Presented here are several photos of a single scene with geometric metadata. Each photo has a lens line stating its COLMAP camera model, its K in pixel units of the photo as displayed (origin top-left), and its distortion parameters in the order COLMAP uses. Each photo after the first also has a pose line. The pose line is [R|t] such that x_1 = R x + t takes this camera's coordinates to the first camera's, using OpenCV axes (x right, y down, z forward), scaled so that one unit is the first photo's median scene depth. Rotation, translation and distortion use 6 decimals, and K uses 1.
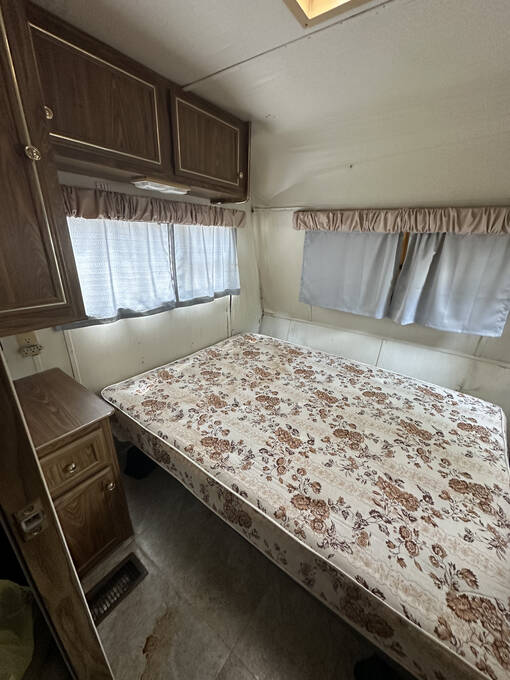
lens RADIAL K [[269.8, 0, 256.9], [0, 269.8, 340.8], [0, 0, 1]] dist [-0.002847, 0.000507]
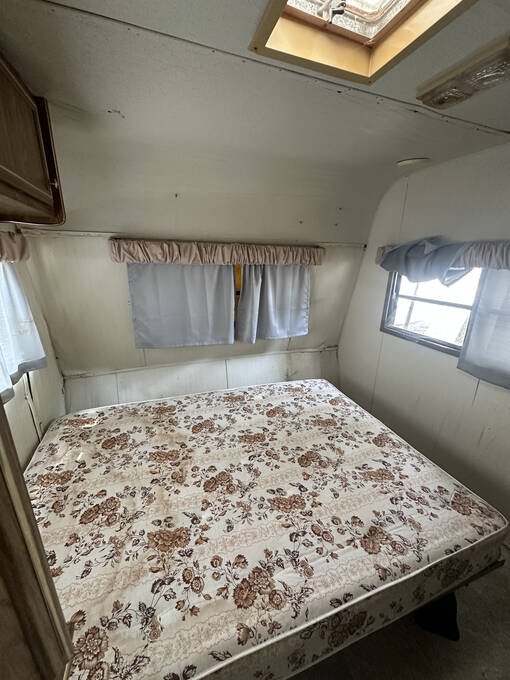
lens RADIAL K [[269.8, 0, 256.6], [0, 269.8, 340.7], [0, 0, 1]] dist [-0.002847, 0.000507]
pose [[0.548550, -0.262127, 0.793967, -0.384057], [0.297749, 0.948577, 0.107457, -0.206268], [-0.781306, 0.177457, 0.598390, 0.344542]]
